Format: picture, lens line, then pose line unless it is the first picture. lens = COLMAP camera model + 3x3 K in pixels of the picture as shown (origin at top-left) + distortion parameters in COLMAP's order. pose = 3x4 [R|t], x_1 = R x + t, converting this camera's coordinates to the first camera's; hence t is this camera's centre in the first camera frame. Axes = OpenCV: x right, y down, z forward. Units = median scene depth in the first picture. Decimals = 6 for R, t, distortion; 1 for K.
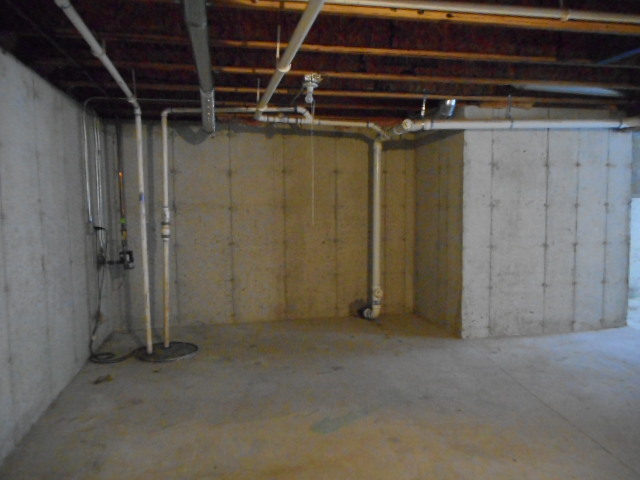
lens RADIAL K [[482.0, 0, 318.8], [0, 482.0, 238.6], [0, 0, 1]] dist [0.004890, -0.000812]
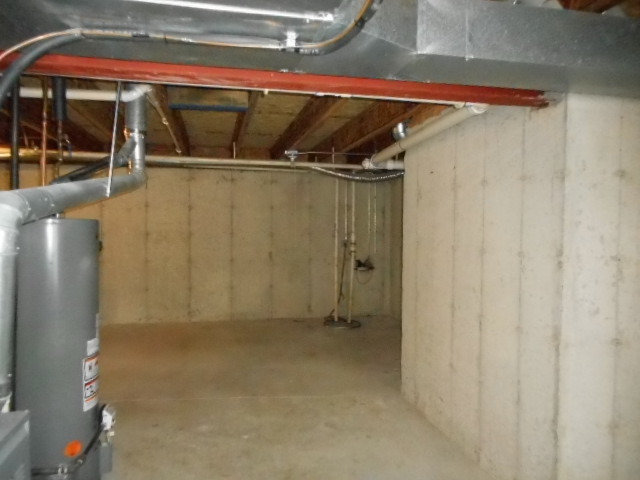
lens RADIAL K [[482.0, 0, 320.0], [0, 482.0, 240.2], [0, 0, 1]] dist [0.004890, -0.000812]
pose [[0.013730, 0.044735, -0.998905, 1.121410], [-0.080864, 0.995776, 0.043483, -0.092123], [0.996631, 0.080178, 0.017289, 0.790711]]
